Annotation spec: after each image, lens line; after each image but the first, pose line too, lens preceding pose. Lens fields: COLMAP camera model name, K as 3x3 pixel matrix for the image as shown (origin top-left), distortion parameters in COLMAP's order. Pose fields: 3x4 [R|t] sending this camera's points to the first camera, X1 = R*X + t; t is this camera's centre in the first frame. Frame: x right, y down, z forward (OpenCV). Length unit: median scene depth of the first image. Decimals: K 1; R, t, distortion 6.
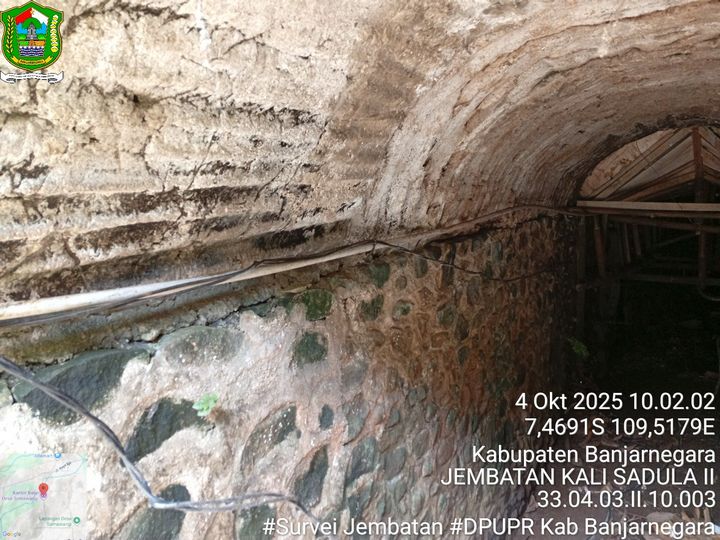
lens RADIAL K [[551.7, 0, 360.8], [0, 551.7, 272.5], [0, 0, 1]] dist [0.085579, -0.168247]
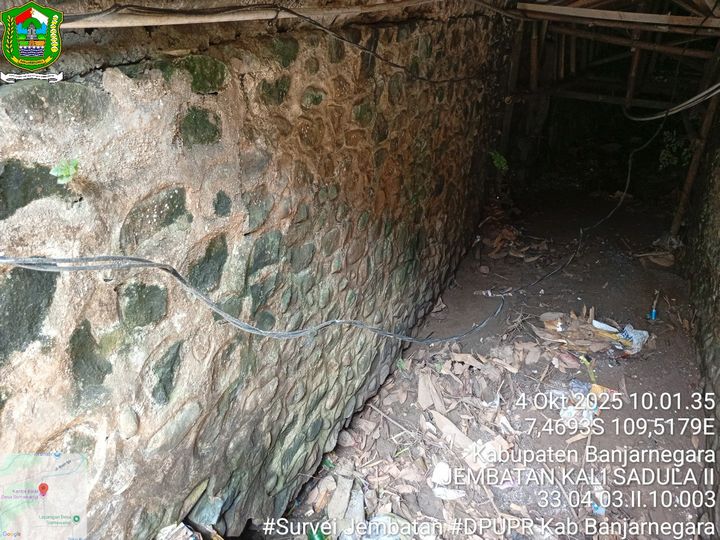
lens RADIAL K [[551.7, 0, 357.9], [0, 551.7, 272.4], [0, 0, 1]] dist [0.085579, -0.168247]
pose [[0.992907, 0.007326, 0.118669, 0.040744], [-0.044082, 0.949646, 0.310209, 0.051060], [-0.110422, -0.313239, 0.943233, 0.037730]]
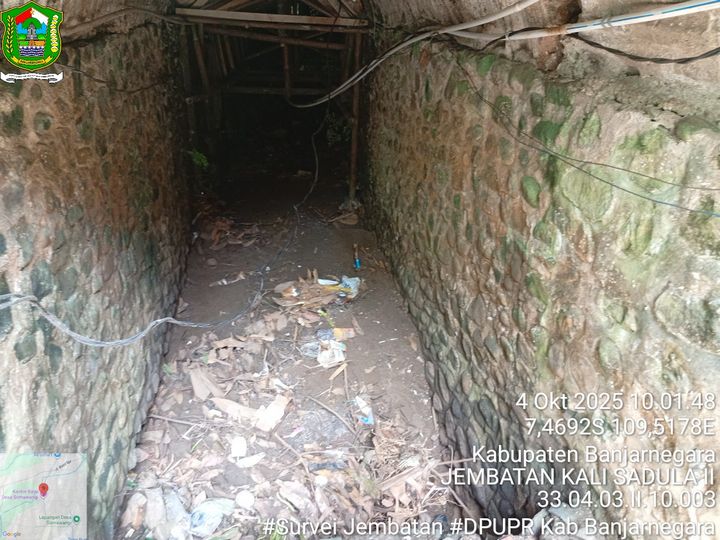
lens RADIAL K [[551.7, 0, 357.9], [0, 551.7, 273.6], [0, 0, 1]] dist [0.085579, -0.168247]
pose [[0.769419, -0.233217, 0.594647, -0.121867], [0.039670, 0.946612, 0.319925, 0.028527], [-0.637512, -0.222567, 0.737593, -0.051990]]
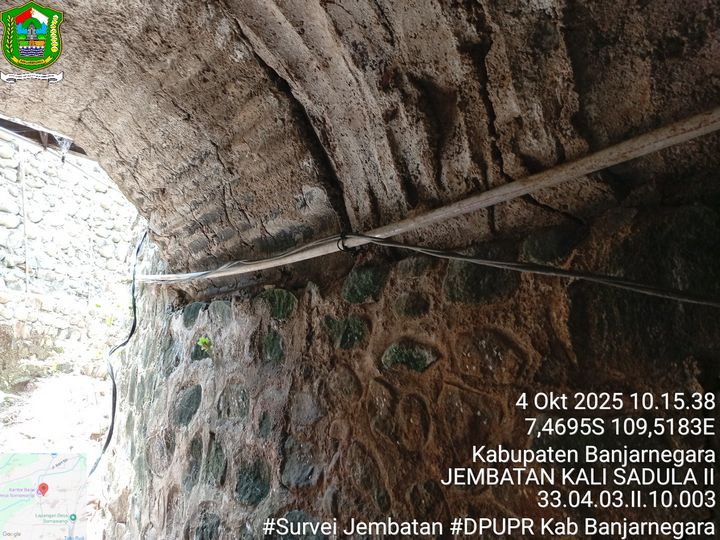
lens RADIAL K [[551.7, 0, 350.7], [0, 551.7, 260.5], [0, 0, 1]] dist [0.085579, -0.168247]
pose [[-0.459116, -0.139319, -0.877384, 0.549380], [-0.154205, 0.985132, -0.075736, 0.024671], [0.874890, 0.100525, -0.473774, 1.147893]]
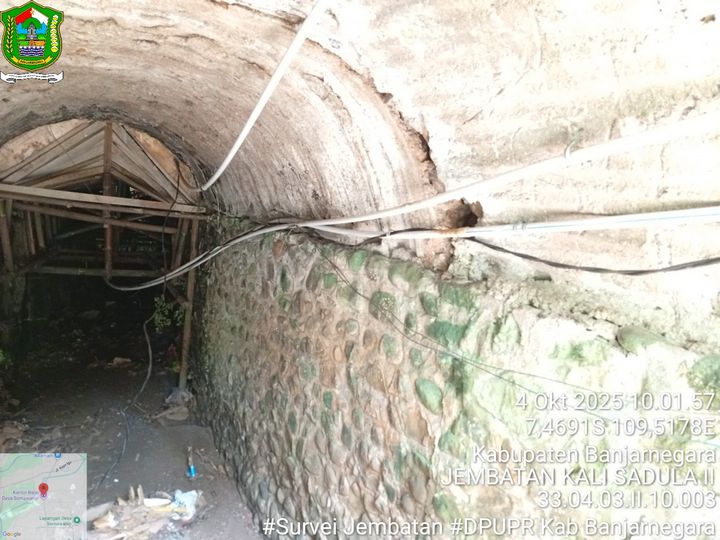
lens RADIAL K [[551.7, 0, 357.3], [0, 551.7, 271.6], [0, 0, 1]] dist [0.085579, -0.168247]
pose [[0.529561, -0.019447, 0.848049, -0.073735], [0.010480, 0.999811, 0.016383, 0.005061], [-0.848207, 0.000211, 0.529665, 0.137723]]
